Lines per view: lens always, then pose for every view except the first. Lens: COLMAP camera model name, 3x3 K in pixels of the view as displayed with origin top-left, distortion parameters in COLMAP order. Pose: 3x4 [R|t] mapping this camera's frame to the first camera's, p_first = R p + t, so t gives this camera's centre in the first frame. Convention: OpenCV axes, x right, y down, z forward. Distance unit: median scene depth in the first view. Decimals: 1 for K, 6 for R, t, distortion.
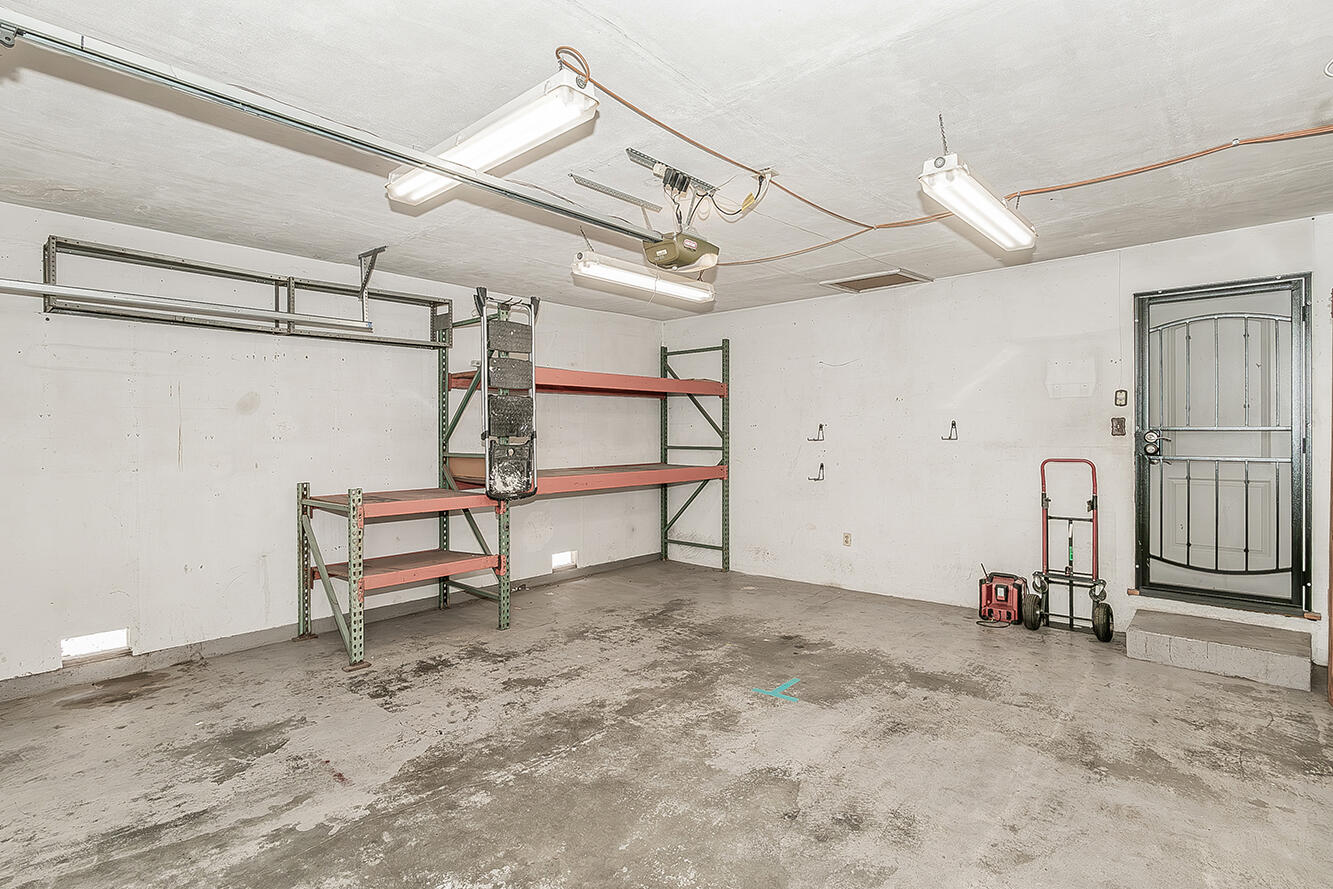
lens RADIAL K [[654.4, 0, 654.6], [0, 654.4, 435.0], [0, 0, 1]] dist [-0.003538, 0.000779]
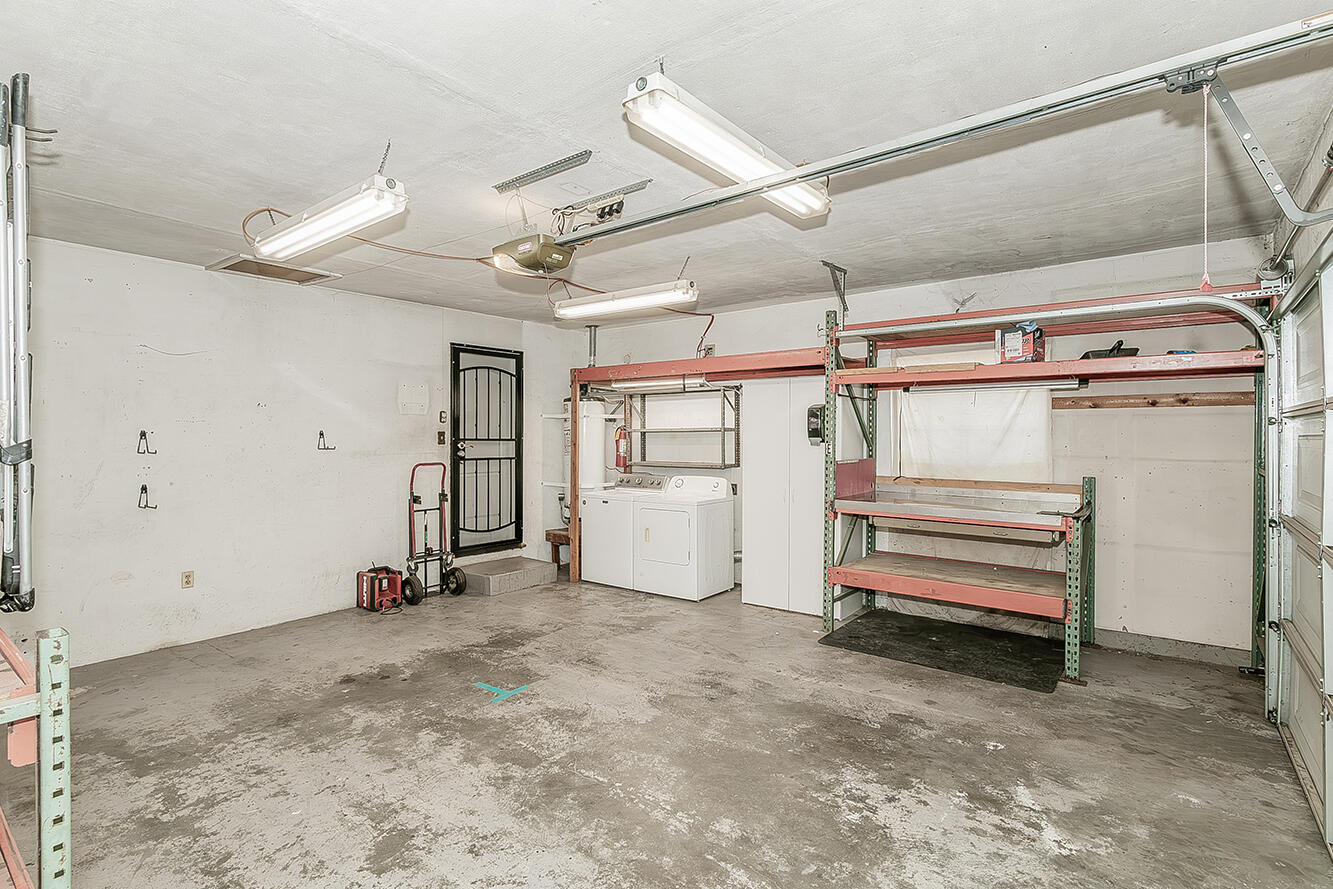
lens RADIAL K [[654.4, 0, 654.5], [0, 654.4, 444.8], [0, 0, 1]] dist [-0.003538, 0.000779]
pose [[-0.060773, -0.006007, 0.998134, -0.759385], [0.002266, 0.999978, 0.006156, -0.006520], [-0.998149, 0.002636, -0.060758, 0.724062]]
